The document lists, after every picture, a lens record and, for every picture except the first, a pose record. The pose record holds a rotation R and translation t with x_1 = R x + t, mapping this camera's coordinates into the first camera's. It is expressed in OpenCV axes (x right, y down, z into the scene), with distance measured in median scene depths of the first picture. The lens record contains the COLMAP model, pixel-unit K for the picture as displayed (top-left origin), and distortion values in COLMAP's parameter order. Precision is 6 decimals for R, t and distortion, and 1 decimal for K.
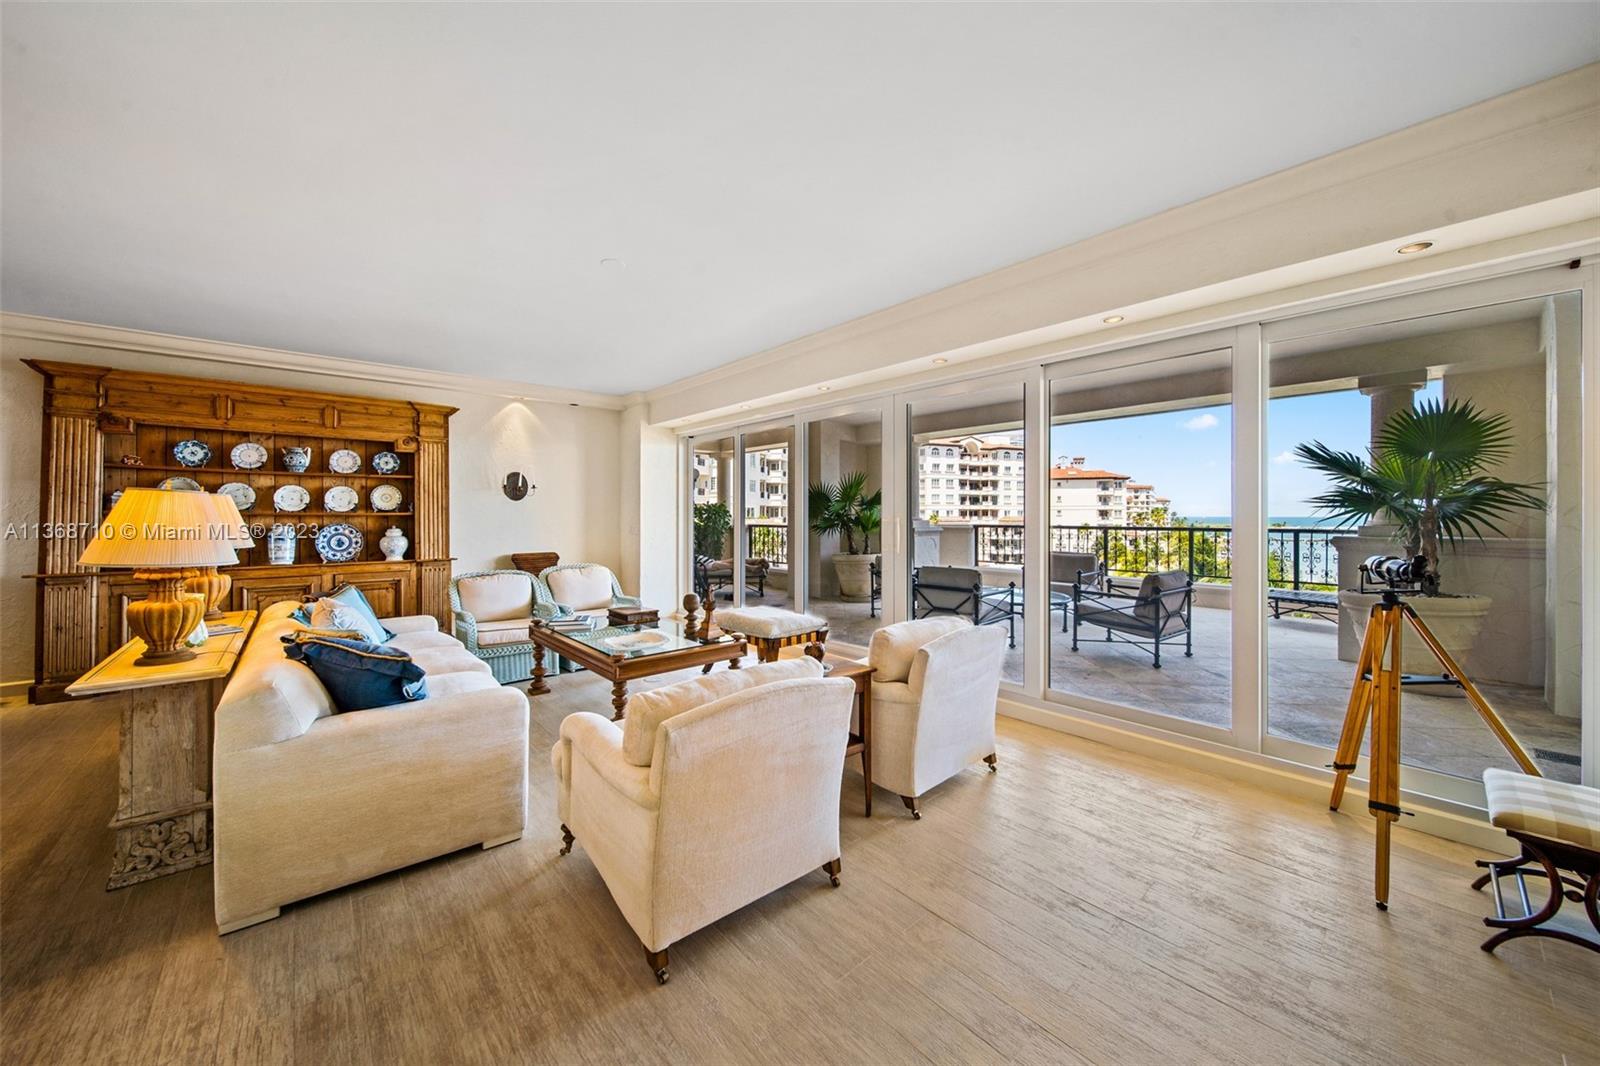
lens RADIAL K [[578.8, 0, 795.7], [0, 578.8, 515.9], [0, 0, 1]] dist [0.001719, -0.001716]
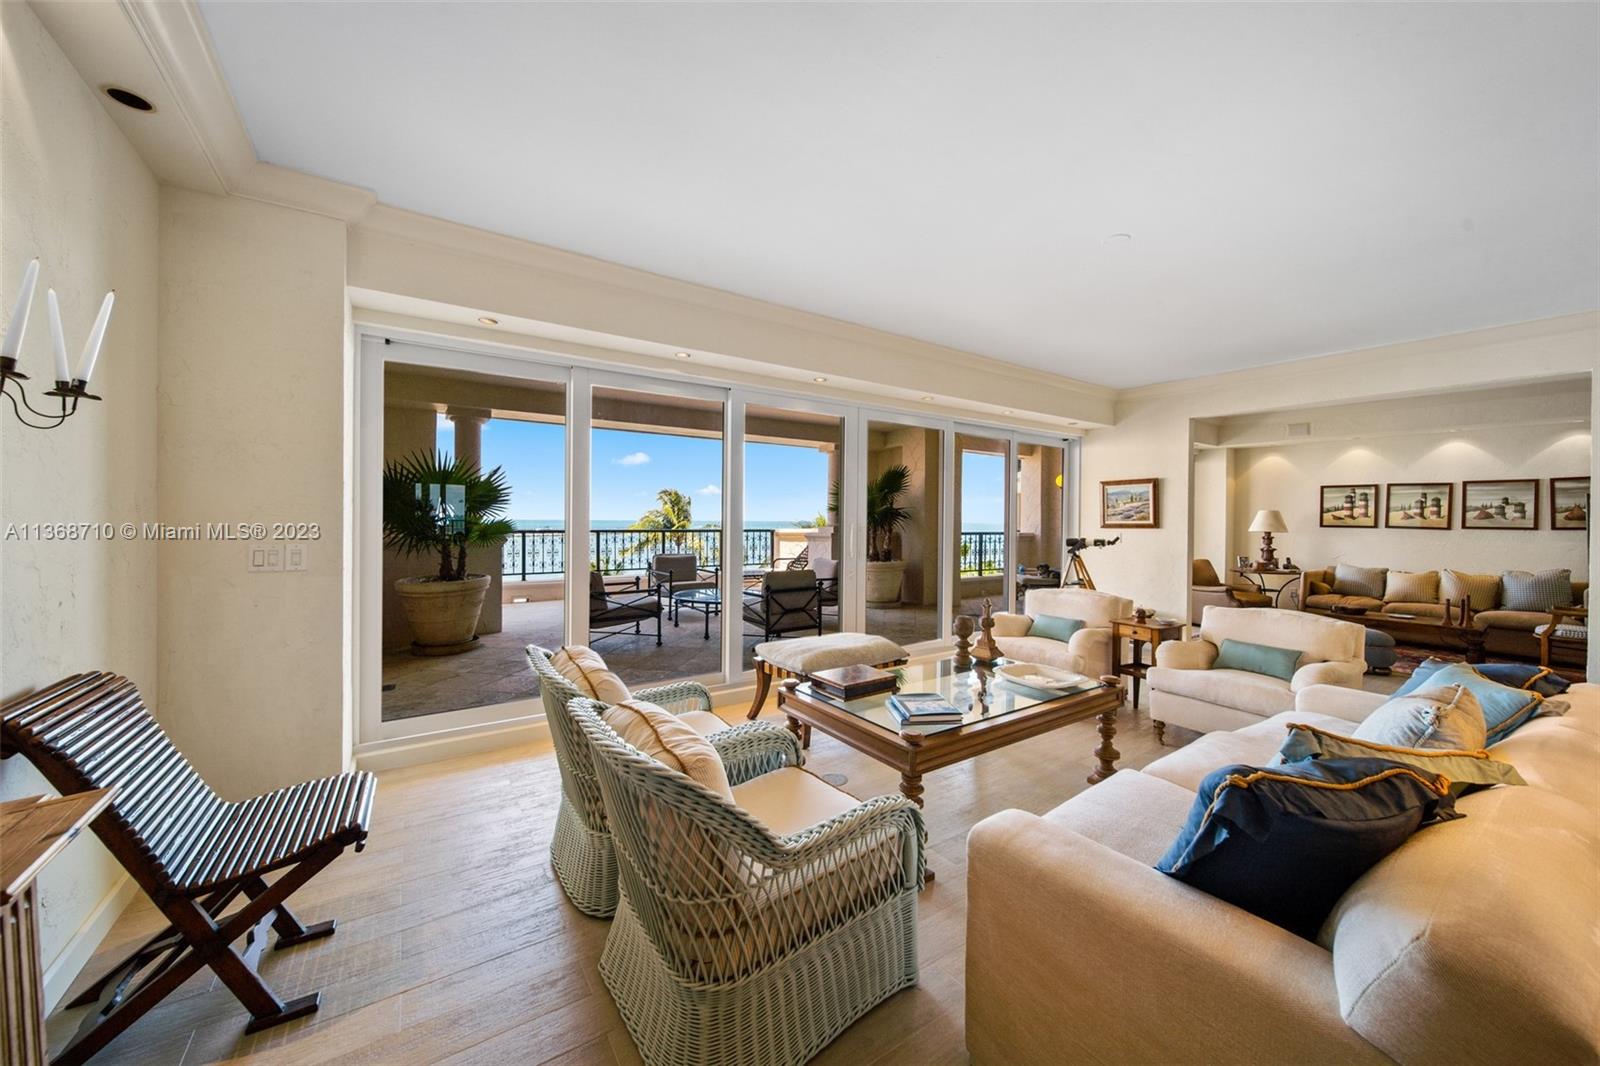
lens RADIAL K [[578.8, 0, 789.8], [0, 578.8, 527.0], [0, 0, 1]] dist [0.001719, -0.001716]
pose [[0.131365, -0.011107, 0.991272, -0.735440], [-0.006129, 0.999909, 0.012016, -0.002885], [-0.991315, -0.007654, 0.131285, 0.807284]]
